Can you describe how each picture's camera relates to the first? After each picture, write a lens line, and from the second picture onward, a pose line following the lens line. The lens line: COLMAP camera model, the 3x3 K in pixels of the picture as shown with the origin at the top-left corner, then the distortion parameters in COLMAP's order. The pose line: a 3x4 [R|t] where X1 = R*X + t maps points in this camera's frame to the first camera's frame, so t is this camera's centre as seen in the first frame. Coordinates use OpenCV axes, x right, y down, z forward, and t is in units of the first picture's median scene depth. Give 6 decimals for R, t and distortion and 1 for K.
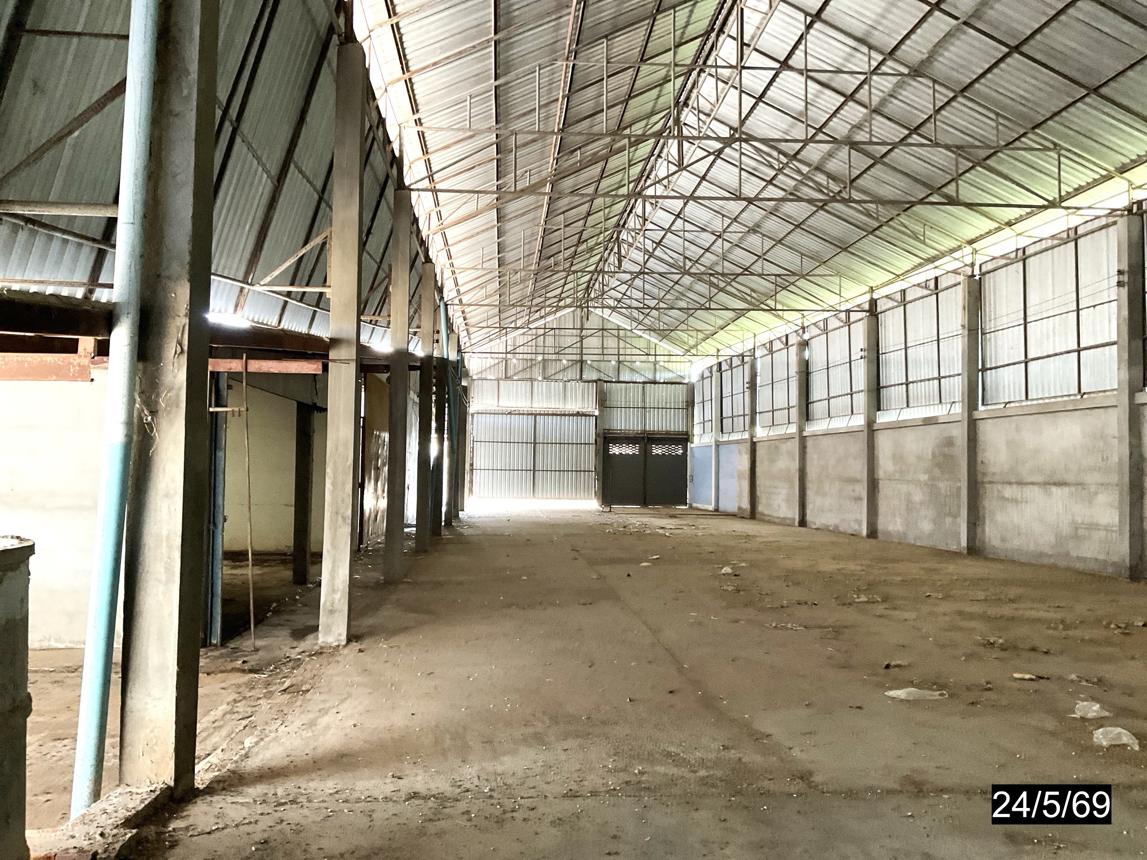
lens RADIAL K [[964.4, 0, 573.5], [0, 964.4, 430.0], [0, 0, 1]] dist [0.000064, -0.000011]
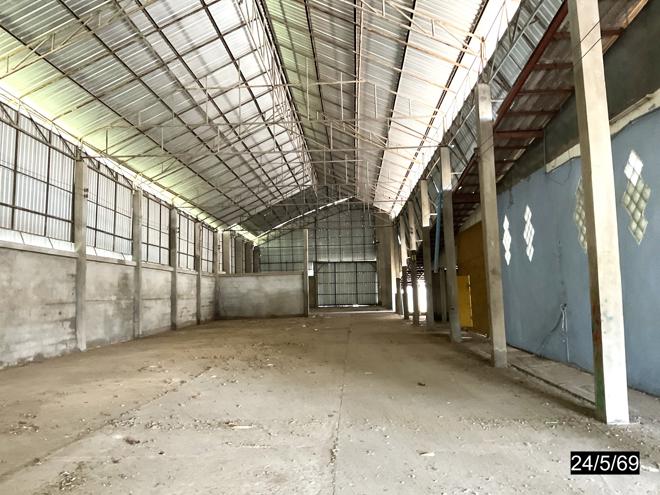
lens RADIAL K [[558.9, 0, 330.0], [0, 558.9, 247.5], [0, 0, 1]] dist [-0.000427, -0.000378]
pose [[-0.992635, 0.003541, 0.121092, -0.079362], [-0.011517, 0.992287, -0.123428, 0.078001], [-0.120595, -0.123914, -0.984938, 1.914254]]
